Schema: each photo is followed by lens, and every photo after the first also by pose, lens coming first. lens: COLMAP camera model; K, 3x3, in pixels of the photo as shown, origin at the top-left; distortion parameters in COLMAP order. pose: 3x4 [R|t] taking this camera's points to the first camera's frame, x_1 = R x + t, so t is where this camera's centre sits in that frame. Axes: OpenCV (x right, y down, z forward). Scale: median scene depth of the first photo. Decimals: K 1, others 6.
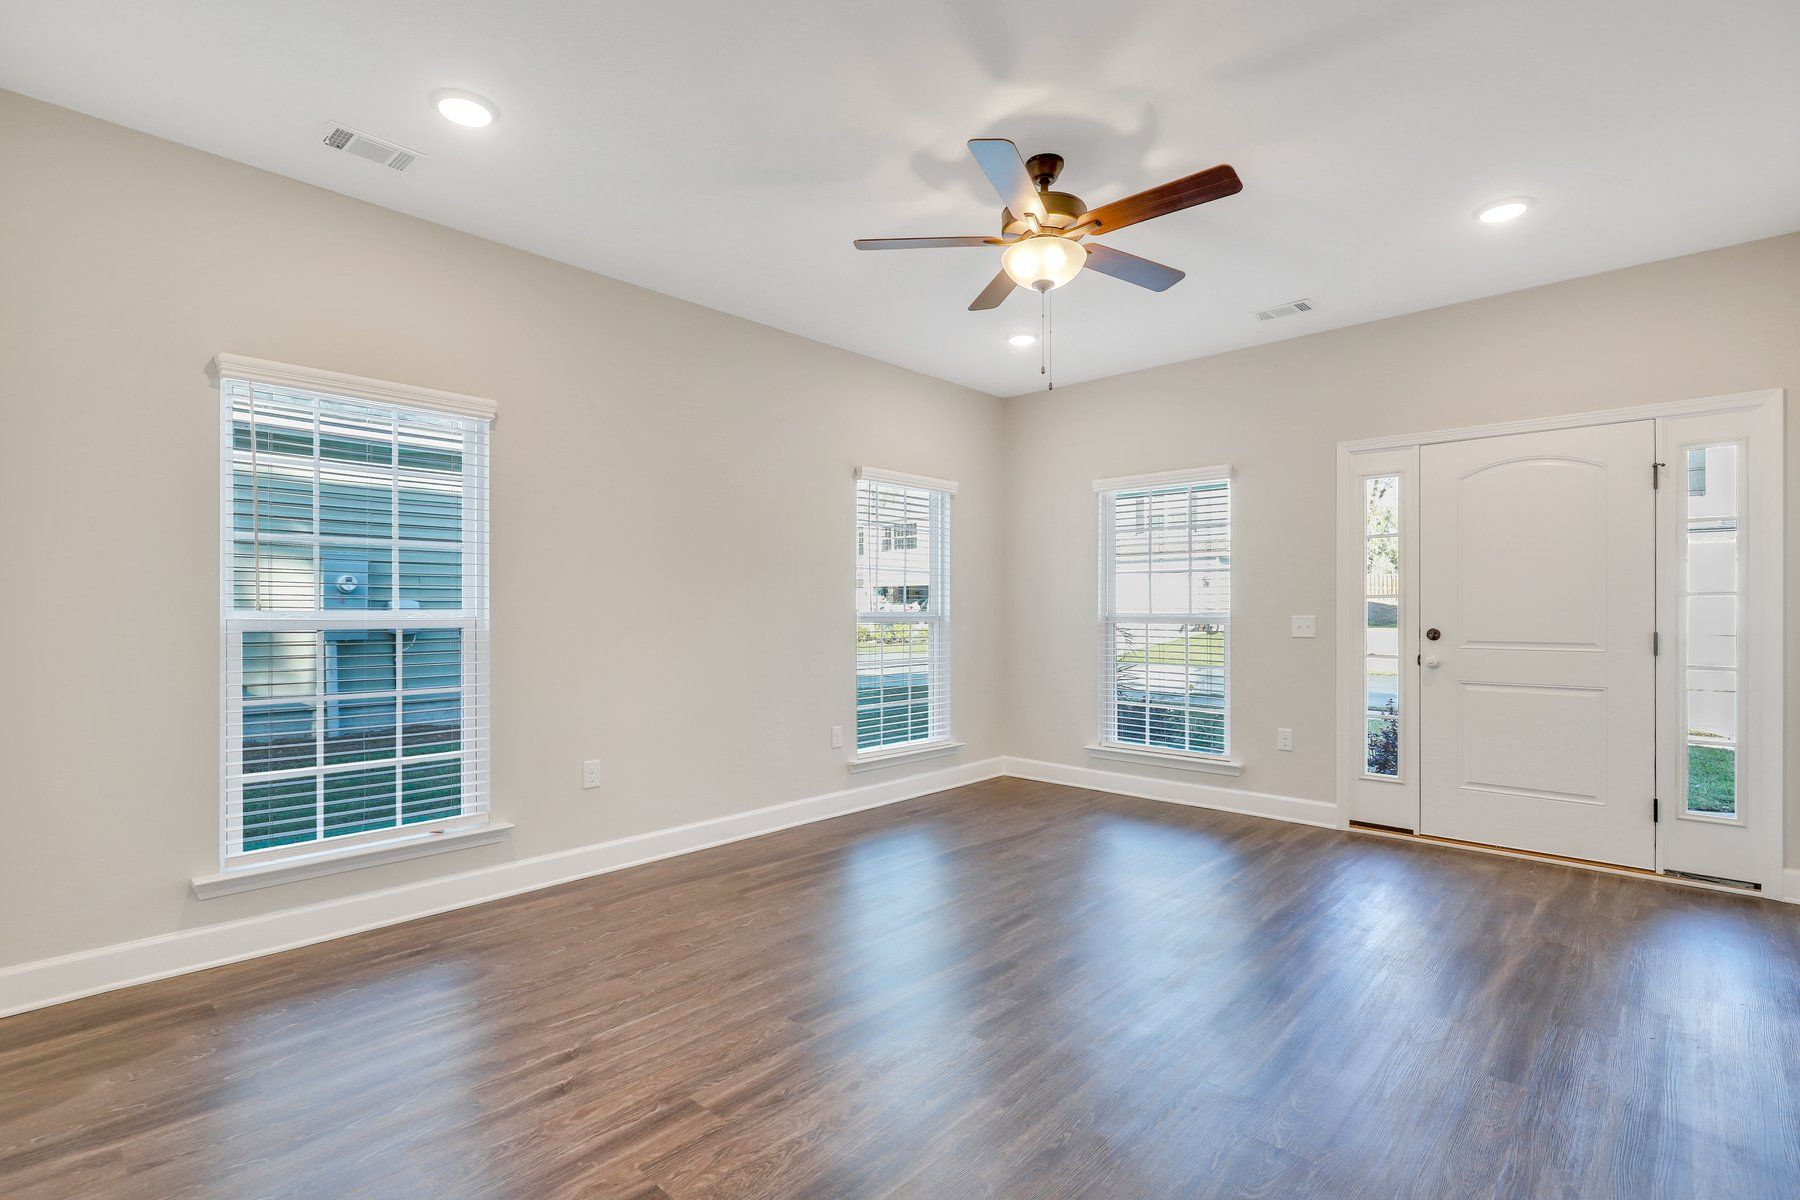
lens RADIAL K [[815.3, 0, 903.7], [0, 815.3, 598.7], [0, 0, 1]] dist [-0.002071, -0.000193]
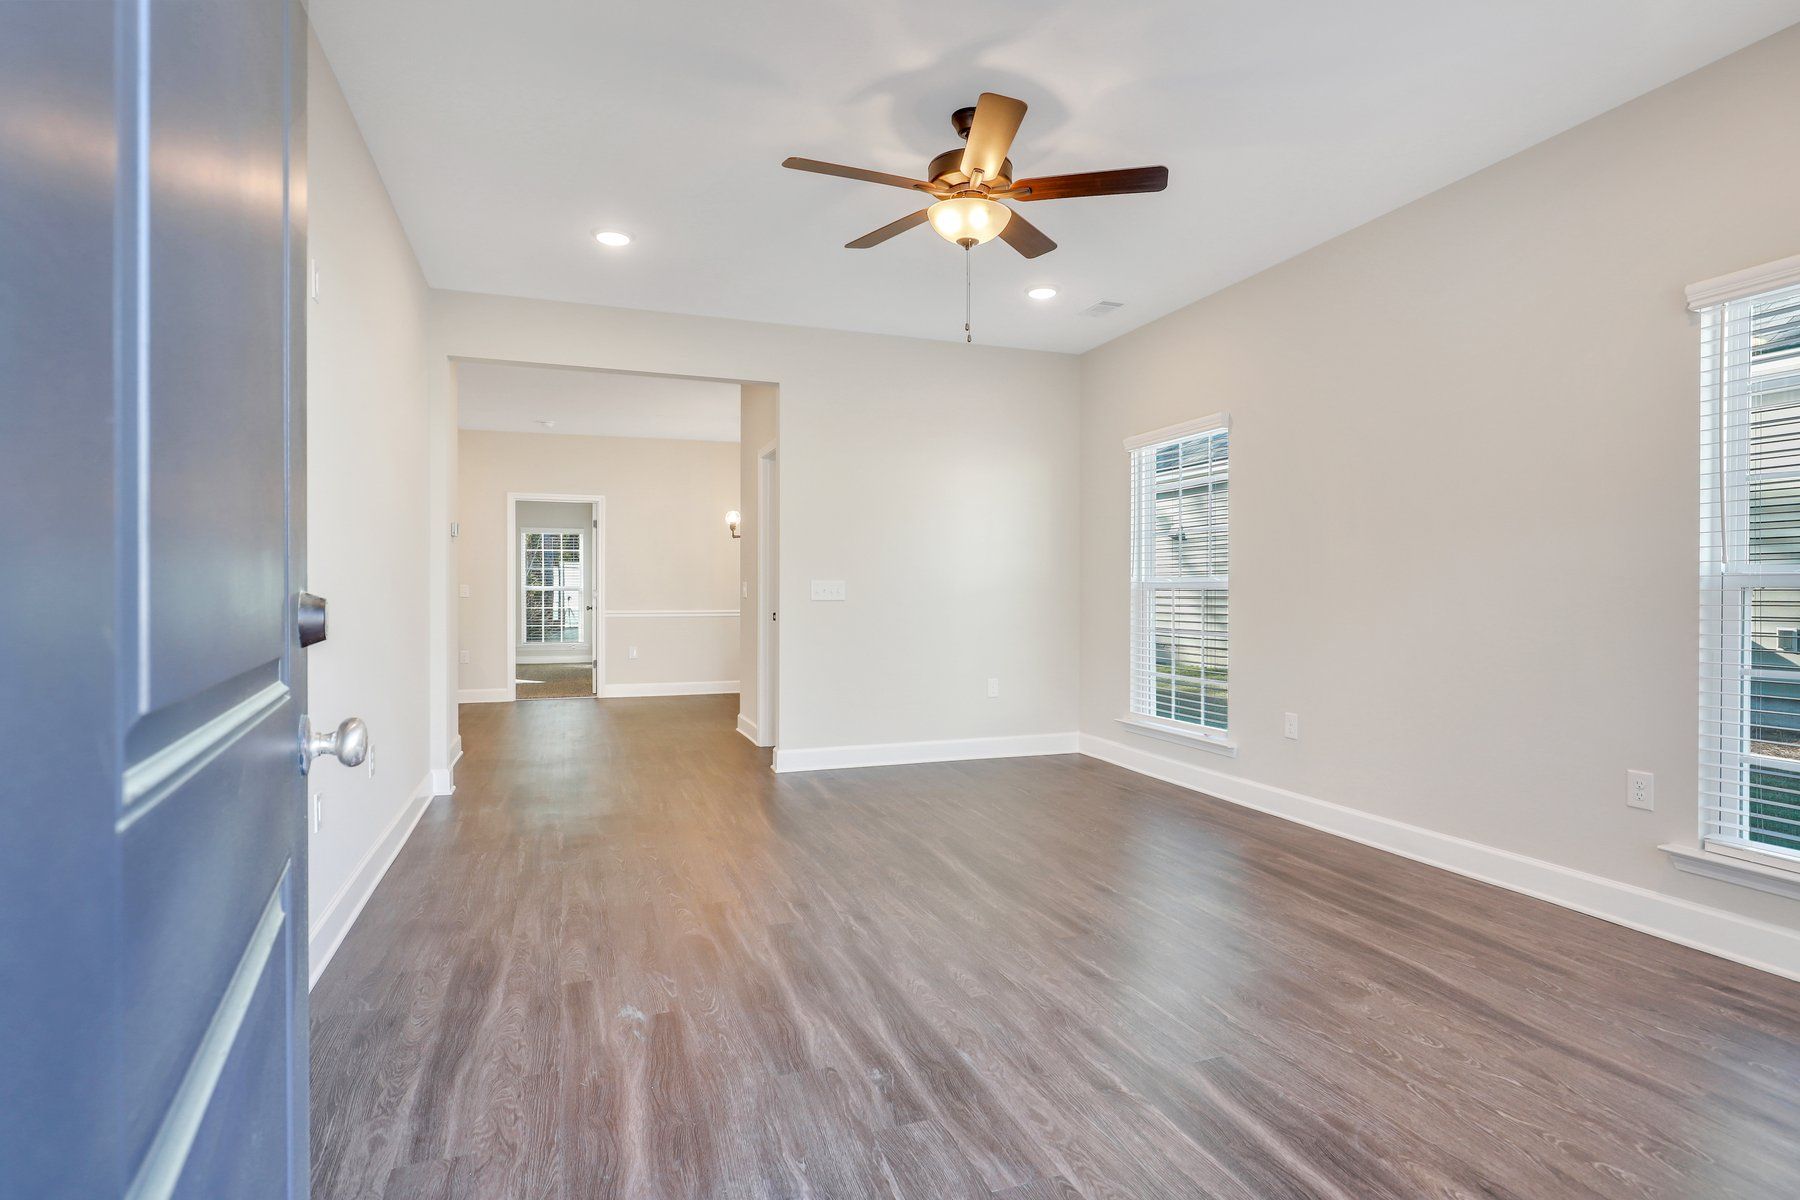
lens RADIAL K [[878.7, 0, 900.6], [0, 878.7, 589.1], [0, 0, 1]] dist [-0.000761, -0.000118]
pose [[-0.427024, 0.002196, -0.904238, 0.885786], [0.017920, 0.999821, -0.006034, 0.031930], [0.904063, -0.018780, -0.426987, 1.031071]]
